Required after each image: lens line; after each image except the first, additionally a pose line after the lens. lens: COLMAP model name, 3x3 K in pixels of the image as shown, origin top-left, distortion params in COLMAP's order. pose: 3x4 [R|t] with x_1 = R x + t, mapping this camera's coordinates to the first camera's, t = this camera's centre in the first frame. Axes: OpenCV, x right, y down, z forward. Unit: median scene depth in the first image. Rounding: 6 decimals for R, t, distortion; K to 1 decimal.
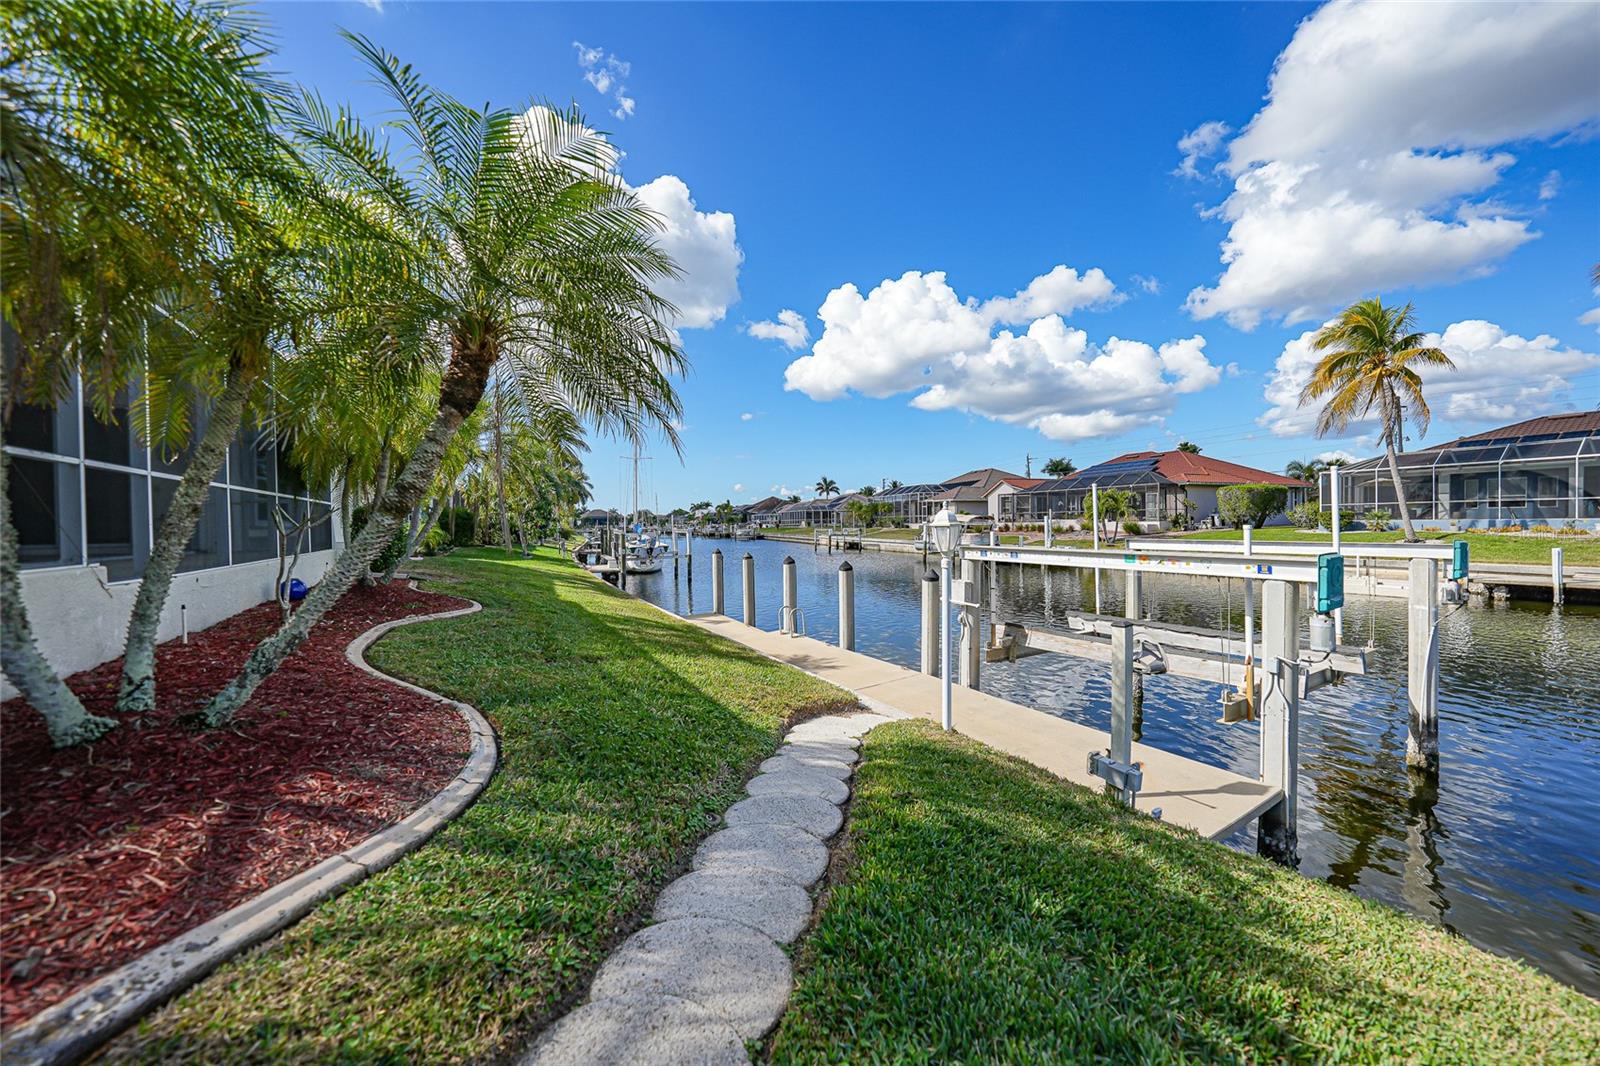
lens RADIAL K [[572.3, 0, 800.0], [0, 572.3, 533.0], [0, 0, 1]] dist [-0.012746, -0.000081]
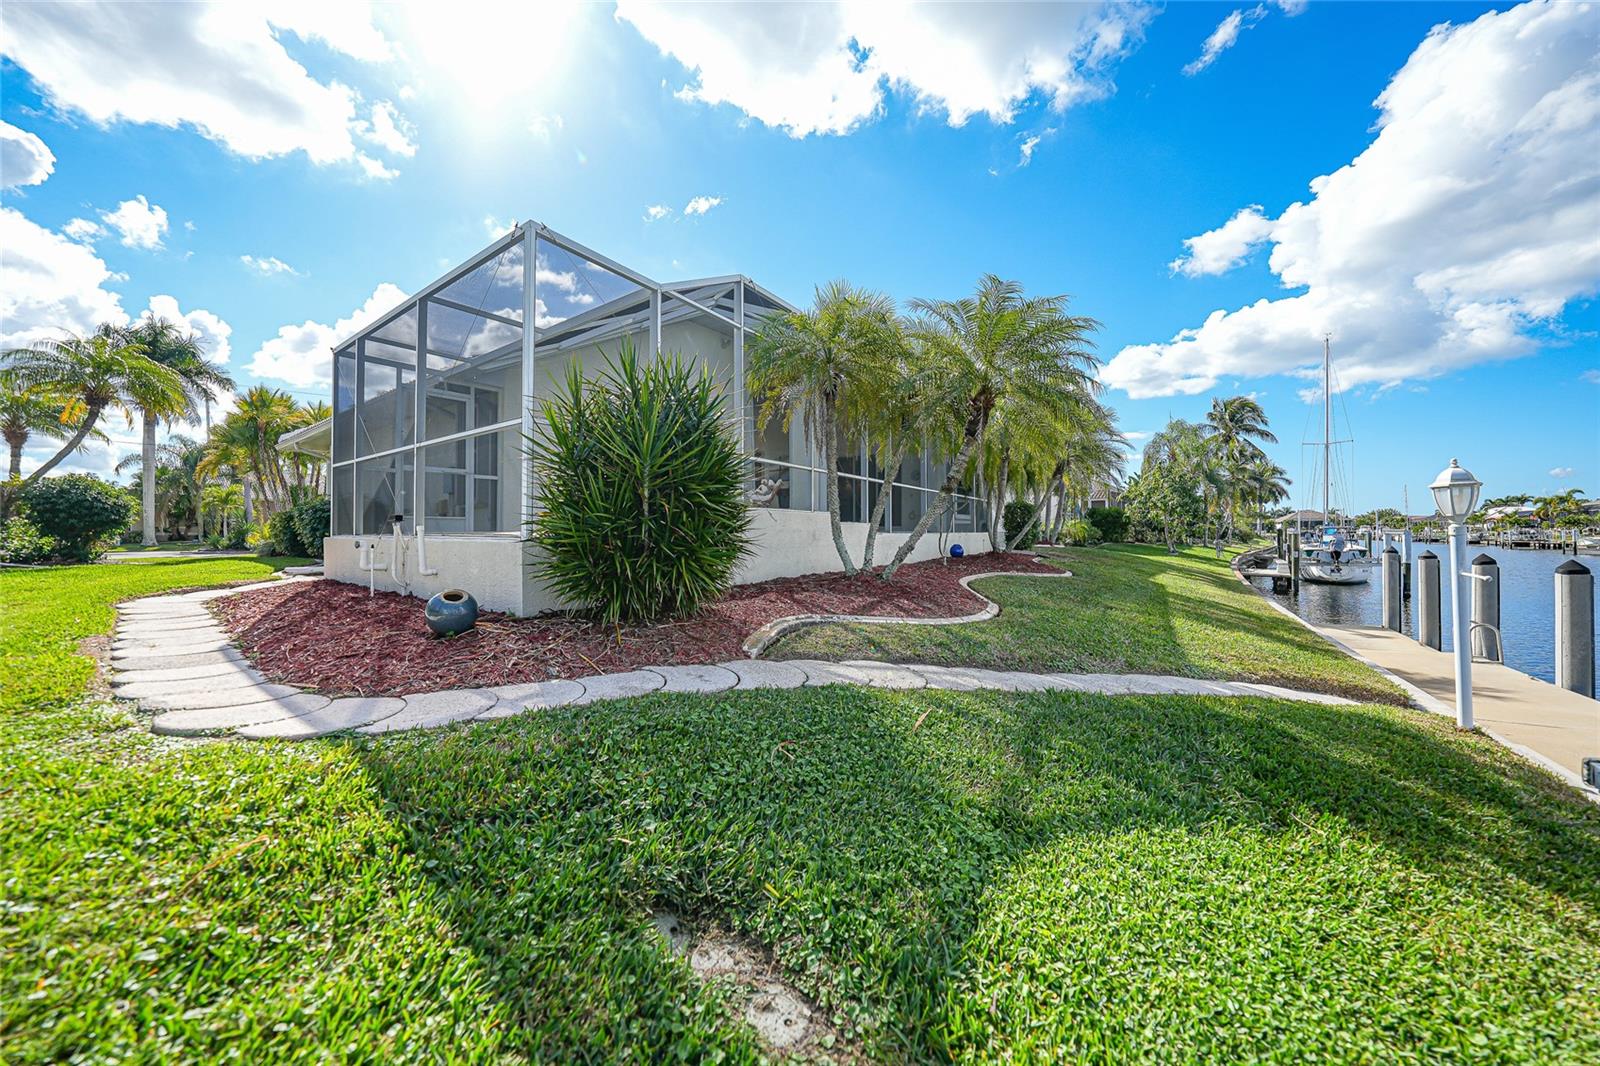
lens RADIAL K [[572.3, 0, 800.0], [0, 572.3, 533.0], [0, 0, 1]] dist [-0.012746, -0.000081]
pose [[0.458381, 0.009923, -0.888700, 0.108103], [-0.019216, 0.999815, 0.001252, 0.014225], [0.888548, 0.016504, 0.458487, -0.053202]]
